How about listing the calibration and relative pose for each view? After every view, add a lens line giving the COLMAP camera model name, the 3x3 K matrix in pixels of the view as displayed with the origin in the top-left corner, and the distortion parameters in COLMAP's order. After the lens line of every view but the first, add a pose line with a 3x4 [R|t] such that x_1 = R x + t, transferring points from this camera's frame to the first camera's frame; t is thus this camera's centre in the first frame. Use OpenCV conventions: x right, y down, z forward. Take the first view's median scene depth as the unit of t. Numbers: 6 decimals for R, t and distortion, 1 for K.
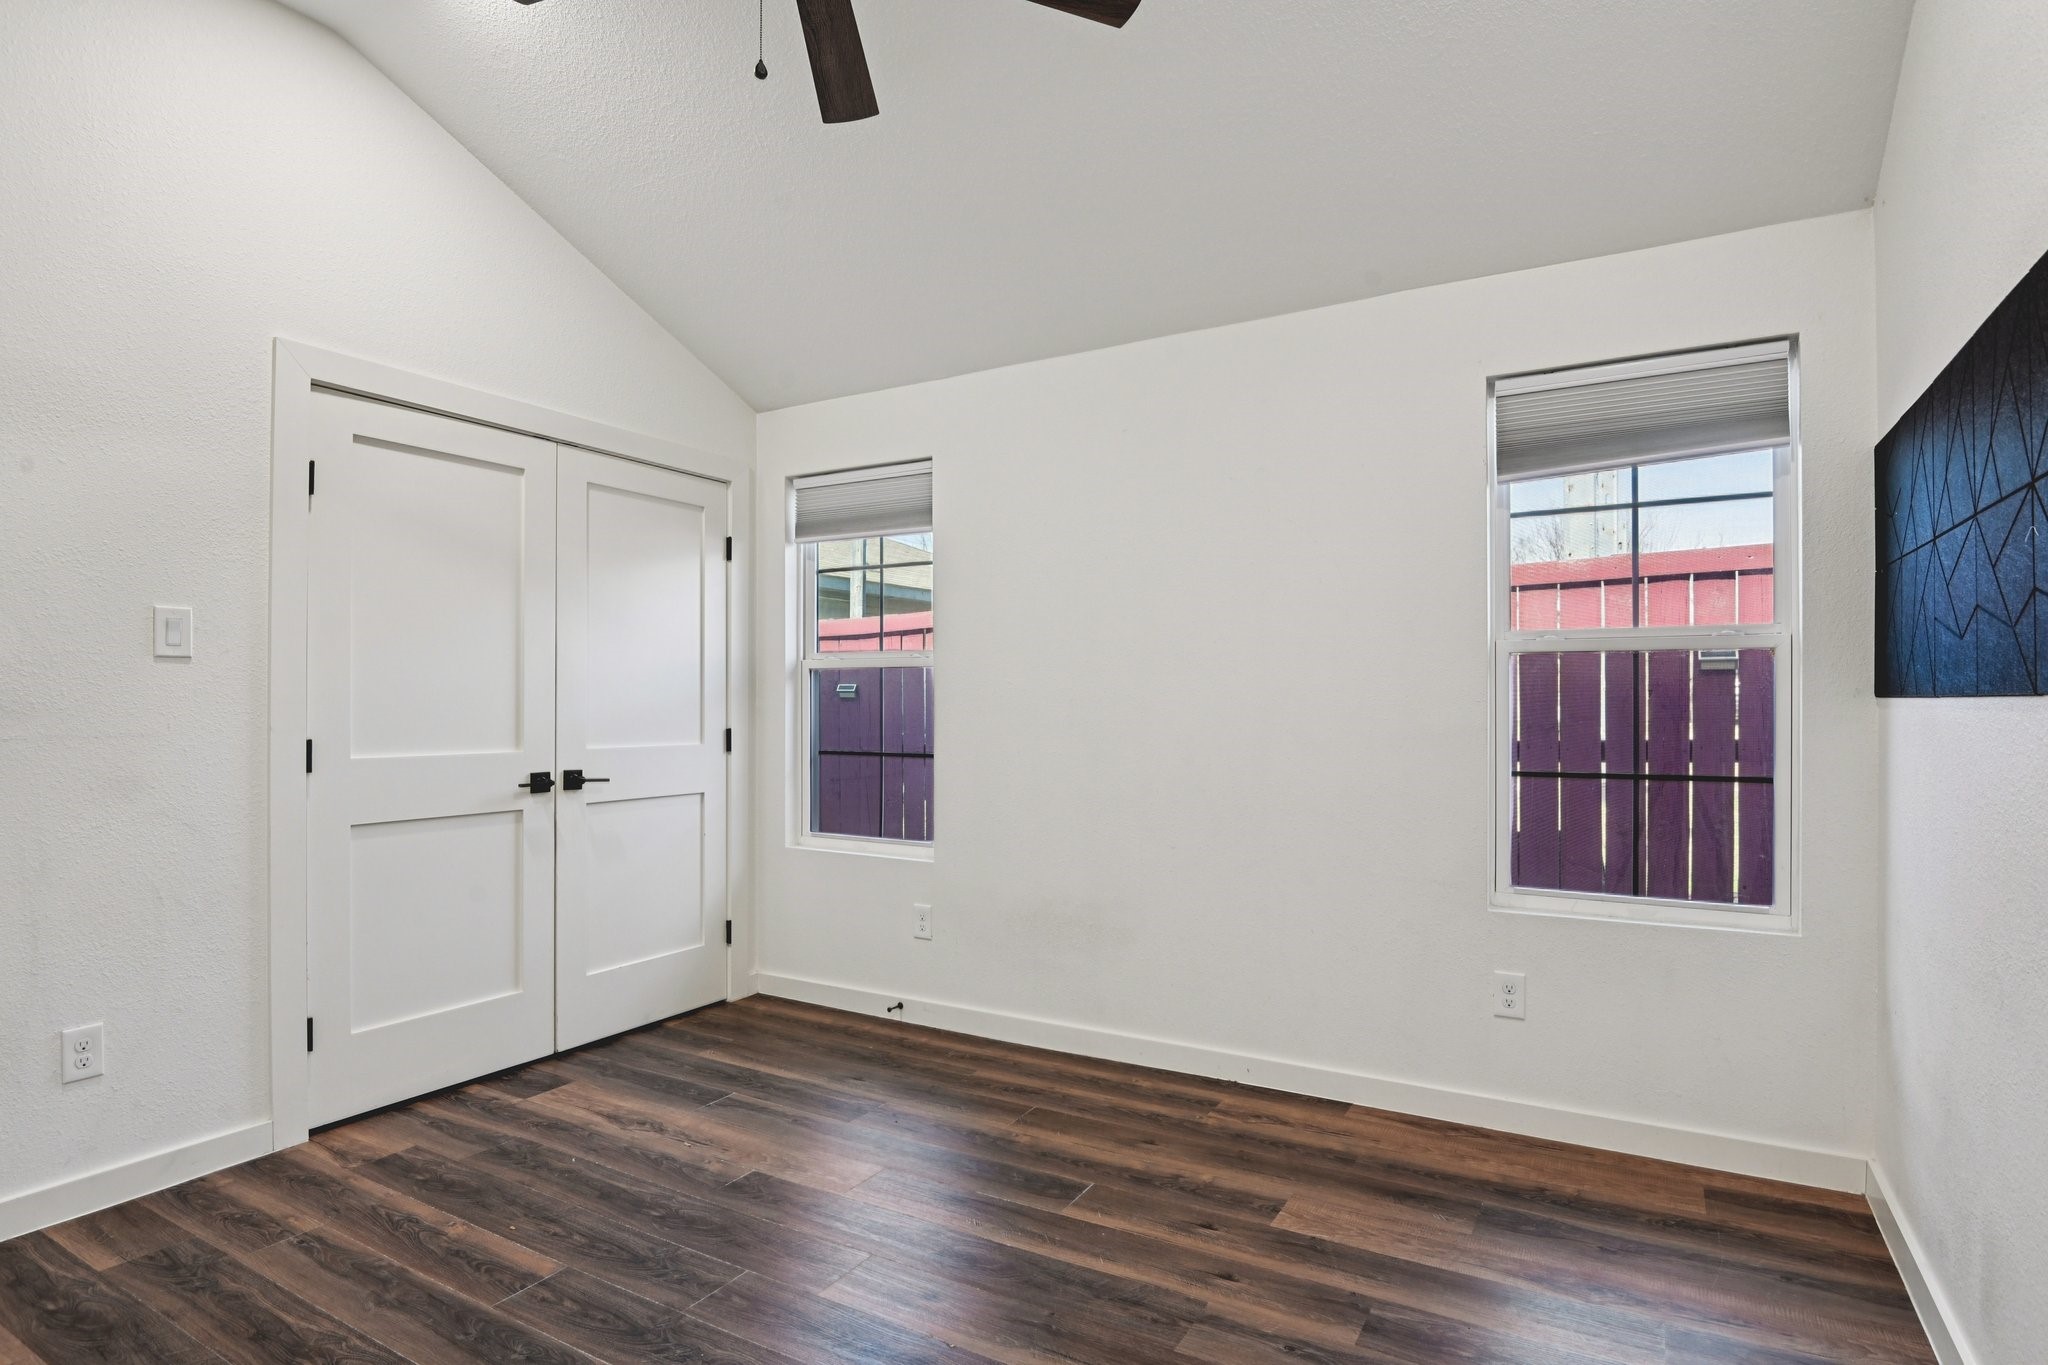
lens RADIAL K [[1074.7, 0, 1024.0], [0, 1074.7, 682.5], [0, 0, 1]] dist [-0.040696, -0.000450]
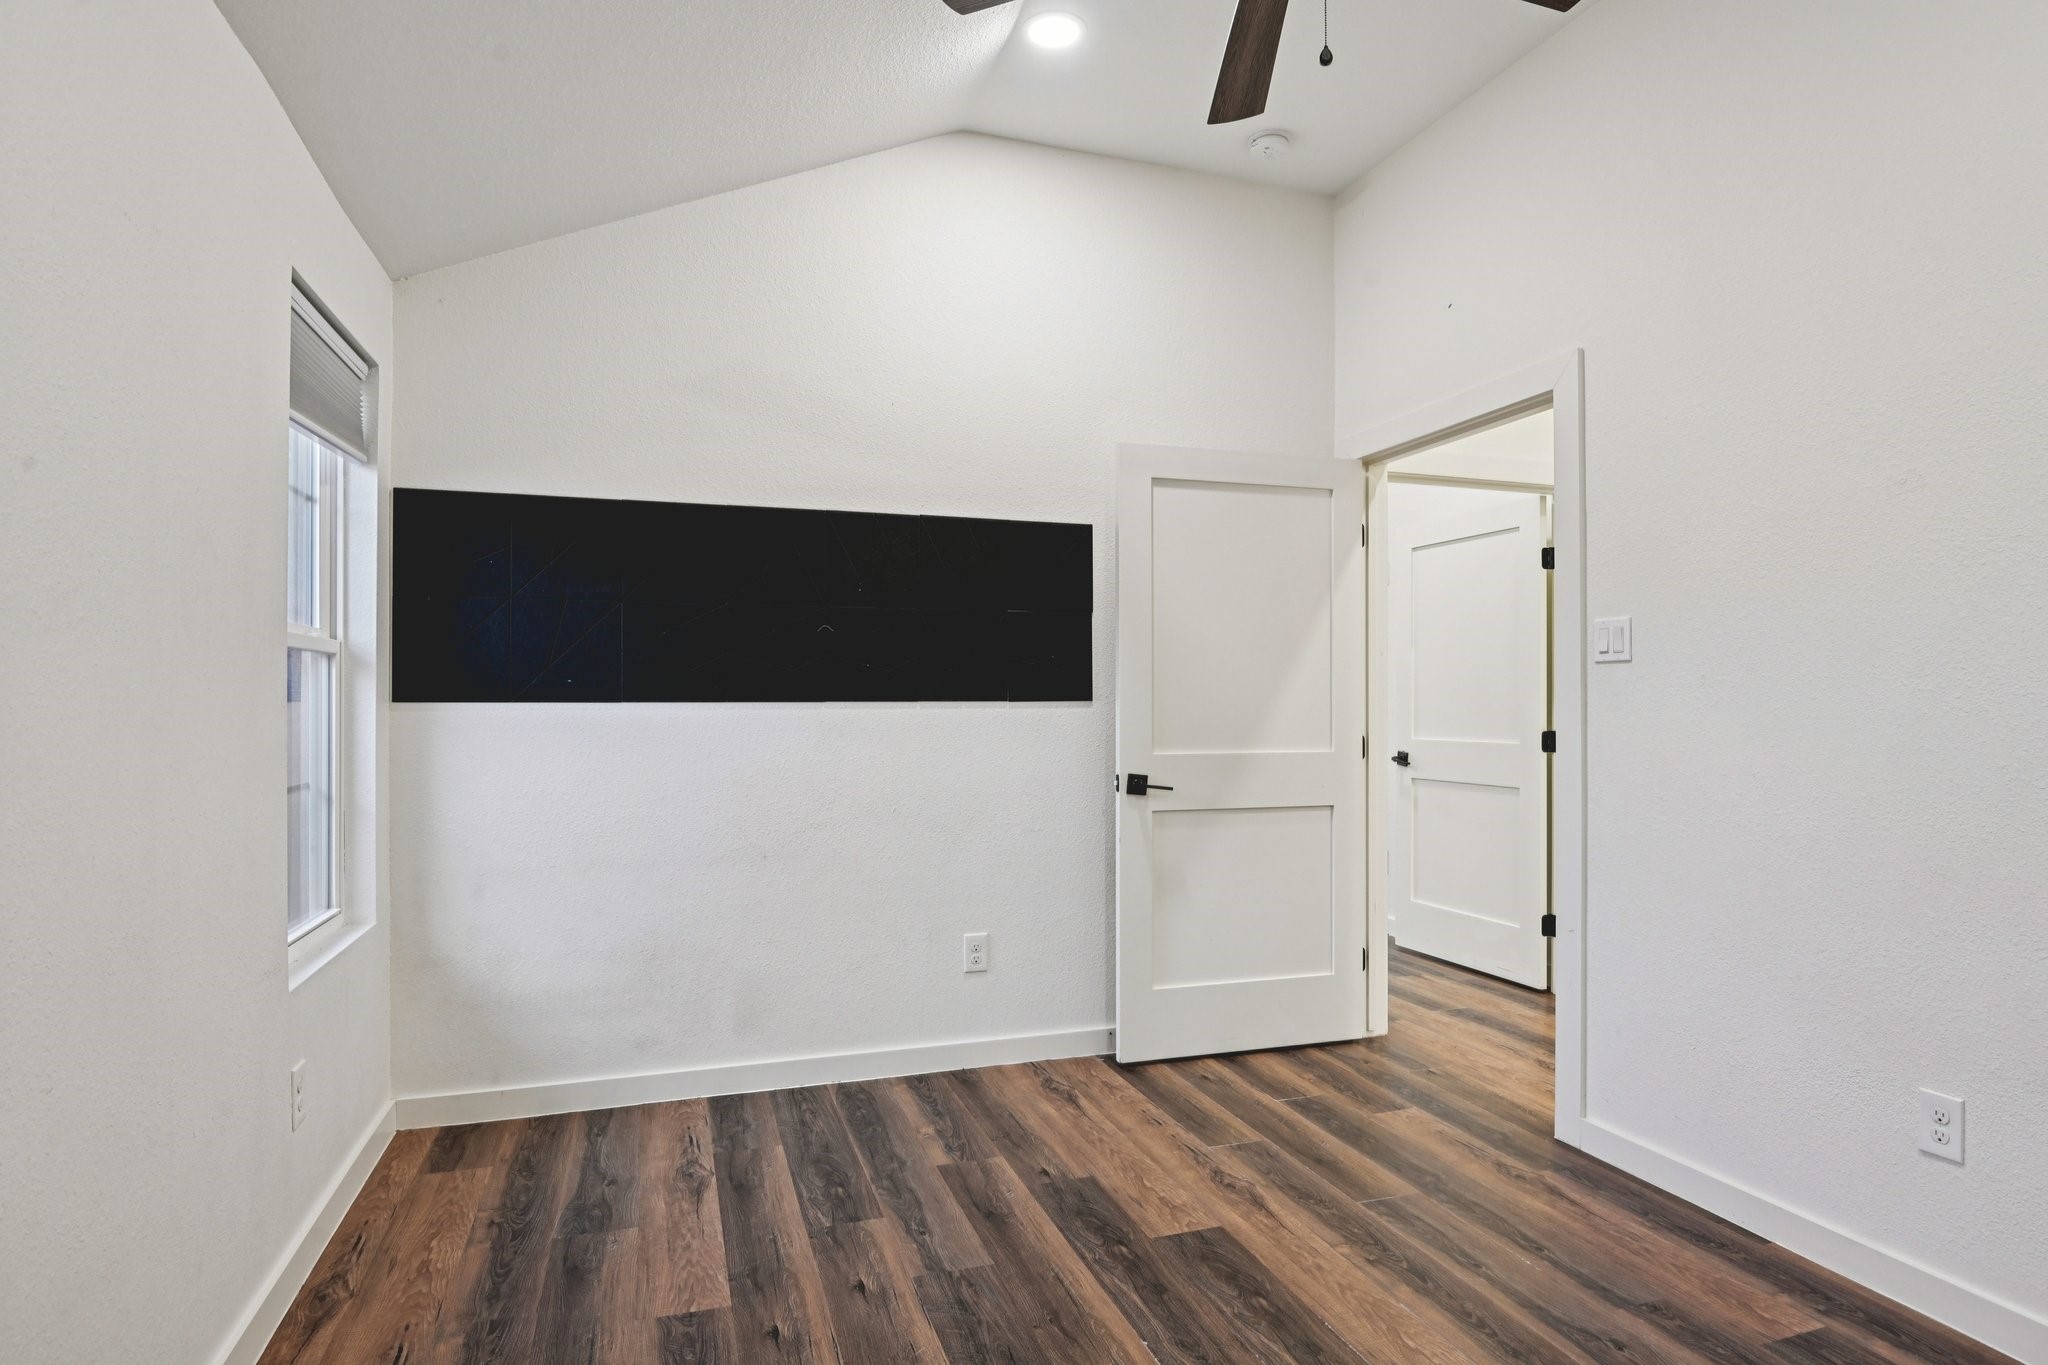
lens RADIAL K [[1074.7, 0, 1024.0], [0, 1074.7, 682.5], [0, 0, 1]] dist [-0.040696, -0.000450]
pose [[-0.751128, 0.014311, 0.660001, -0.547357], [-0.004503, 0.999631, -0.026800, 0.019856], [-0.660141, -0.023103, -0.750786, 1.543987]]
